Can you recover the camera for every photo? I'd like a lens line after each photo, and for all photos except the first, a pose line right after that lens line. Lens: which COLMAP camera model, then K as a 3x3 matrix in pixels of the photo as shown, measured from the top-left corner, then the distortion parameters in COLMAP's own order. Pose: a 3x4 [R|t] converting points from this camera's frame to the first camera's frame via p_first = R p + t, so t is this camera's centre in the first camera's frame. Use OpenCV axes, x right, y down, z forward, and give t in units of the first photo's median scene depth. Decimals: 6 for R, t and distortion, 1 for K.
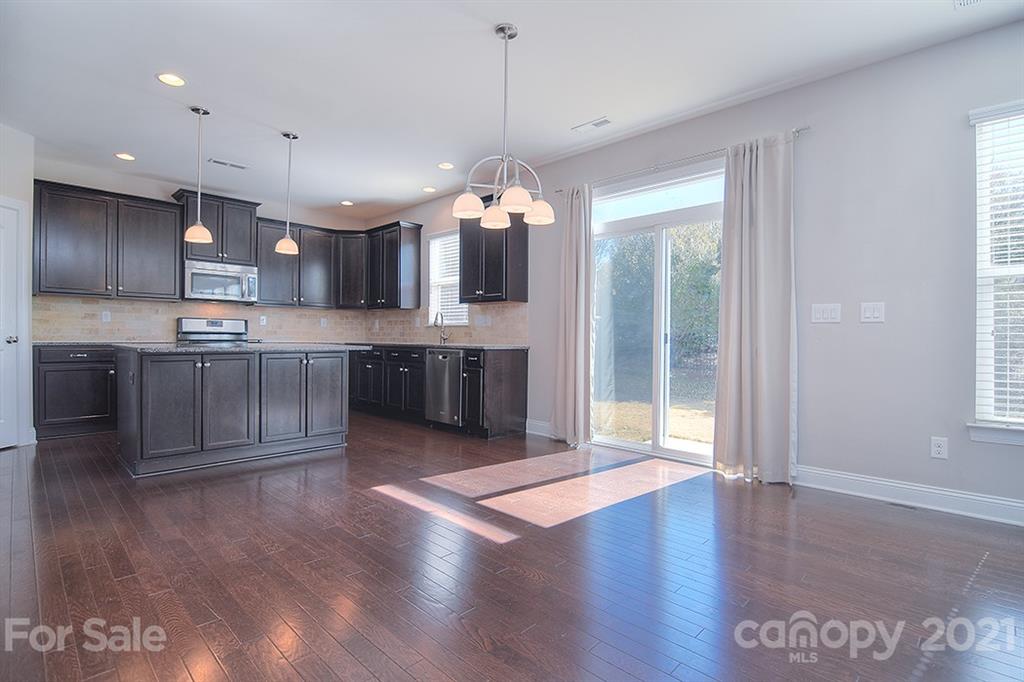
lens RADIAL K [[491.4, 0, 512.0], [0, 491.4, 341.0], [0, 0, 1]] dist [-0.004967, -0.012429]
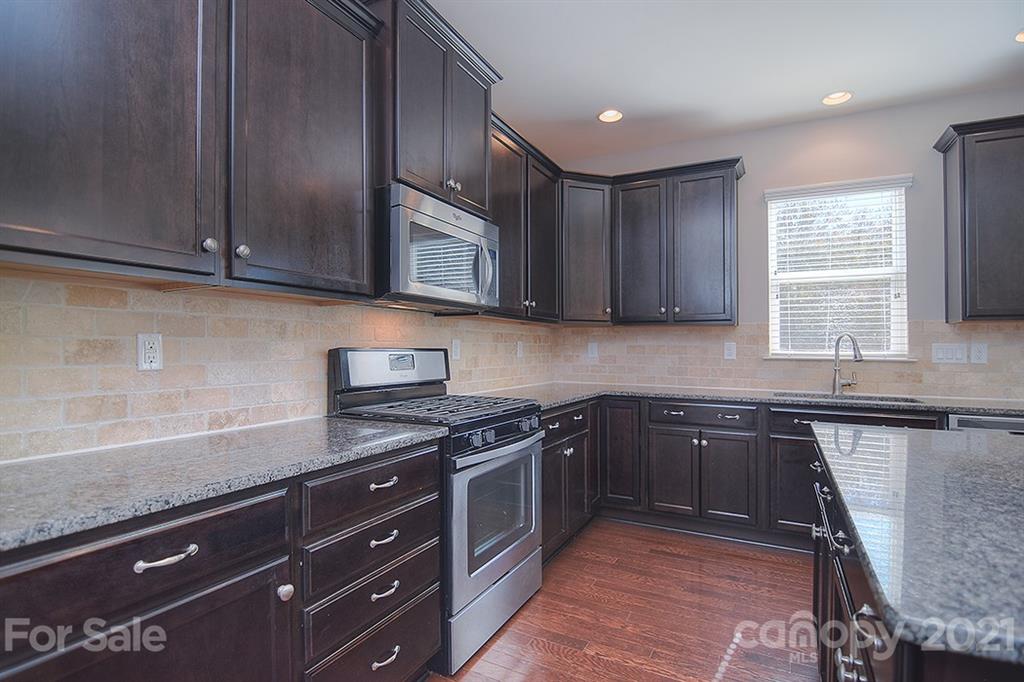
lens RADIAL K [[492.9, 0, 515.1], [0, 492.9, 350.9], [0, 0, 1]] dist [-0.009865, -0.011251]
pose [[0.960174, -0.005931, 0.279341, -0.686609], [0.004965, 0.999979, 0.004166, -0.048906], [-0.279360, -0.002614, 0.960183, 0.648139]]
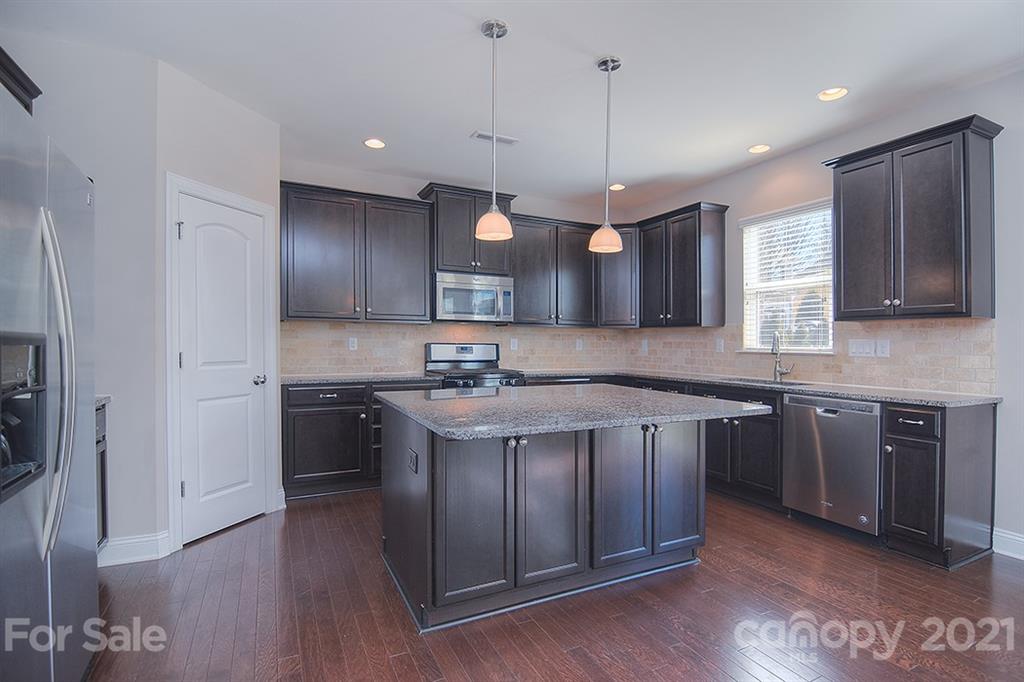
lens RADIAL K [[492.9, 0, 515.1], [0, 492.9, 350.9], [0, 0, 1]] dist [-0.009865, -0.011251]
pose [[0.944088, 0.002300, -0.329685, -0.283429], [0.000099, 0.999974, 0.007261, -0.042647], [0.329693, -0.006887, 0.944063, 0.284593]]
